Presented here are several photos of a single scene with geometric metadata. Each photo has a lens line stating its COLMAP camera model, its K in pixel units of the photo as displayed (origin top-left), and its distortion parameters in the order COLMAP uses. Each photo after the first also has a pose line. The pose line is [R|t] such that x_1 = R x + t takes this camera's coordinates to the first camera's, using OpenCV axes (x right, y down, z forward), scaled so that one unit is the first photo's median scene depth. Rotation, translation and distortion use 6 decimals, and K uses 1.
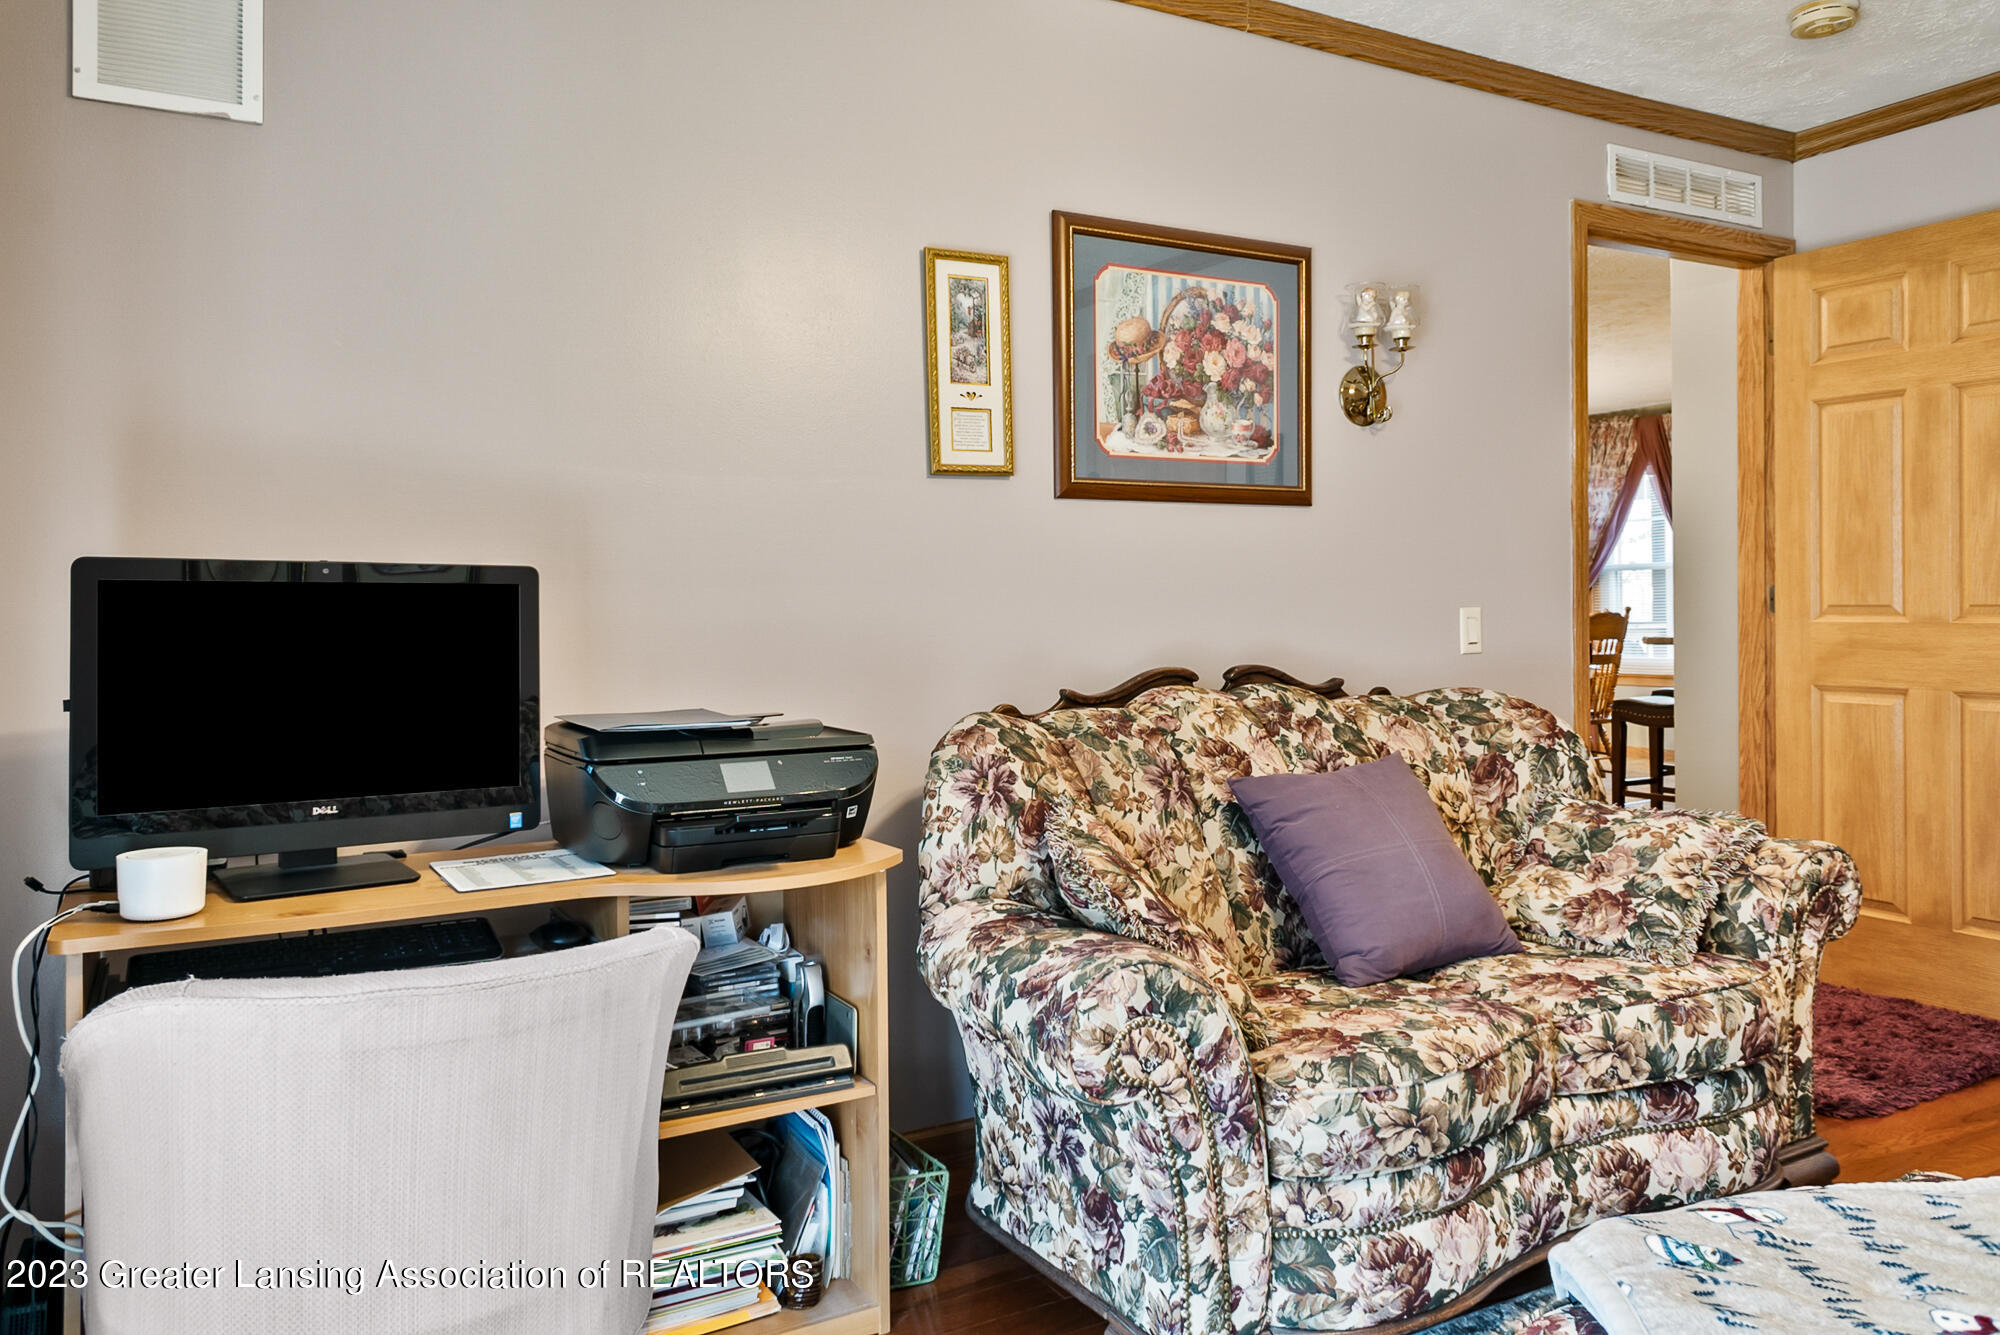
lens RADIAL K [[1376.7, 0, 996.4], [0, 1376.7, 604.6], [0, 0, 1]] dist [0.018853, -0.009919]
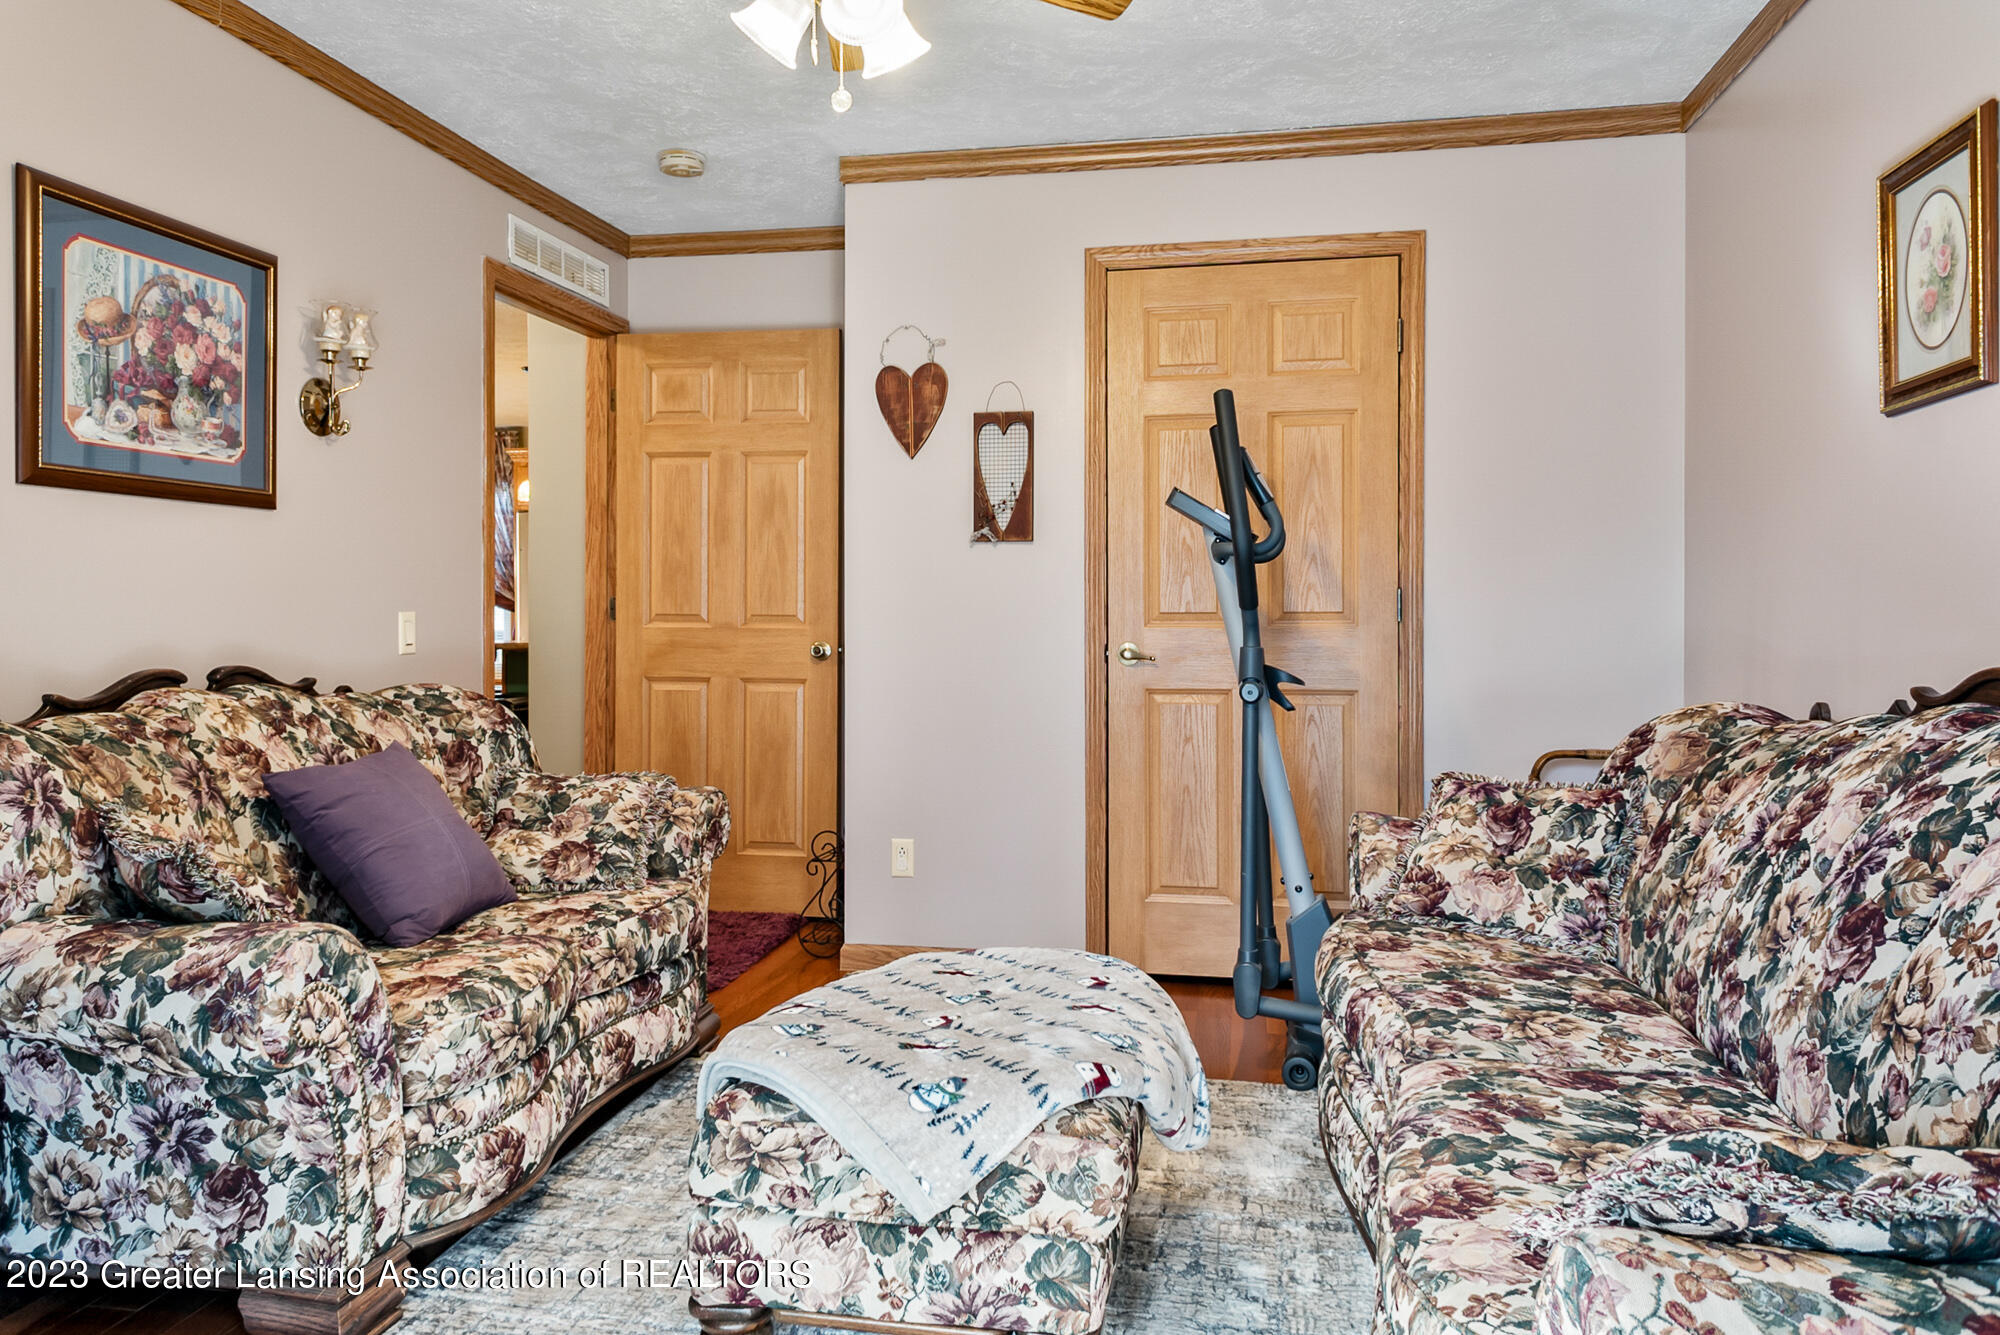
lens RADIAL K [[1343.6, 0, 1006.9], [0, 1343.6, 628.3], [0, 0, 1]] dist [0.010028, -0.031847]
pose [[0.632388, 0.003072, 0.774646, -0.252709], [-0.010833, 0.999929, 0.004879, 0.006678], [-0.774576, -0.011477, 0.632376, -0.058921]]
